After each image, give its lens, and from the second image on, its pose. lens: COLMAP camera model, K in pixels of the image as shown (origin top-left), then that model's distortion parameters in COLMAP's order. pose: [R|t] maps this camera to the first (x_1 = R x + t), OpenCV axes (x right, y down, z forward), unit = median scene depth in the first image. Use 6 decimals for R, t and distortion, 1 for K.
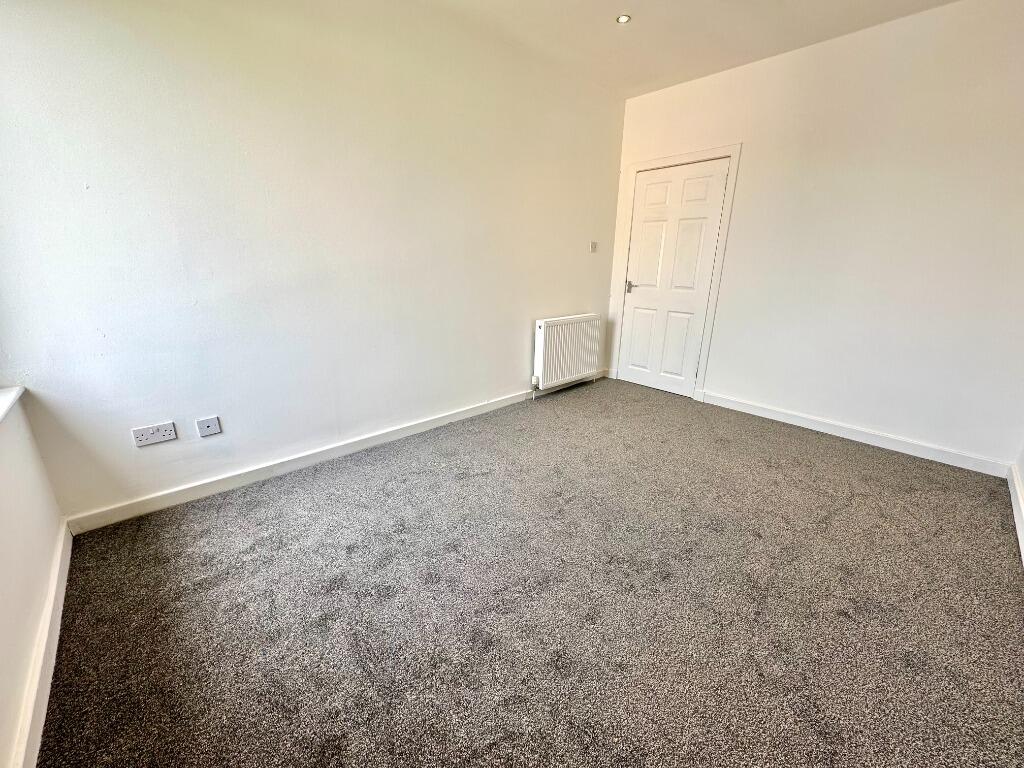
lens RADIAL K [[406.5, 0, 510.8], [0, 406.5, 380.5], [0, 0, 1]] dist [-0.002152, -0.000390]
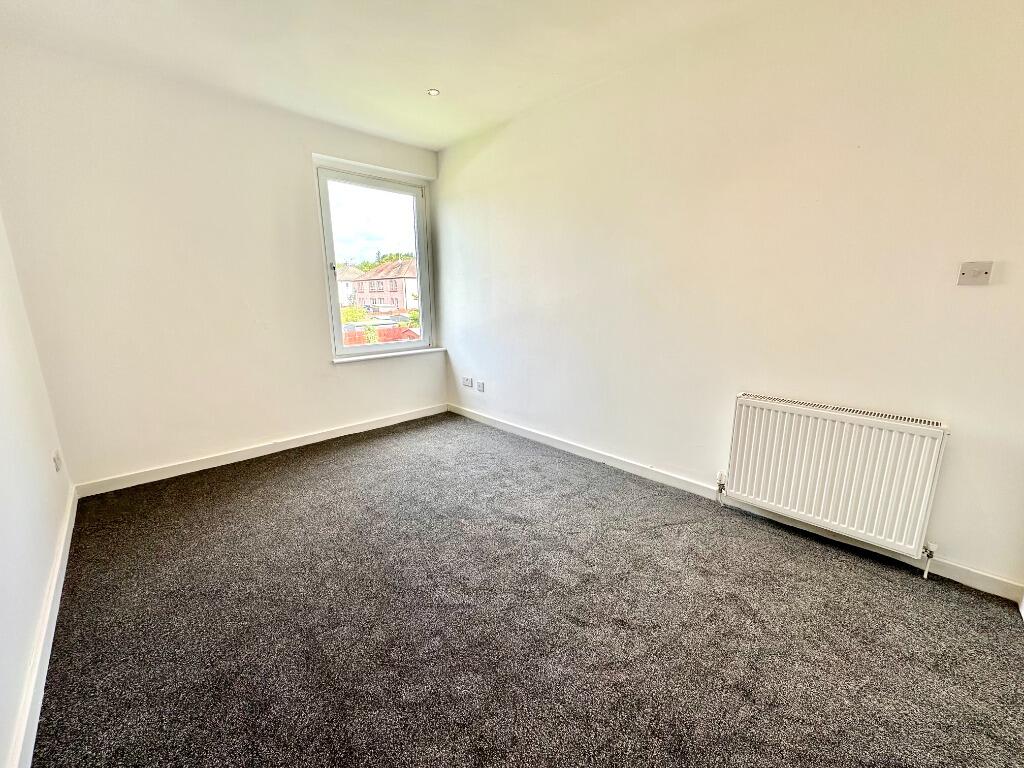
lens RADIAL K [[406.5, 0, 510.8], [0, 406.5, 380.5], [0, 0, 1]] dist [-0.002152, -0.000390]
pose [[0.024755, 0.197147, -0.980061, 0.777977], [-0.275940, 0.943623, 0.182847, -0.205485], [0.960856, 0.265912, 0.077760, 0.657511]]
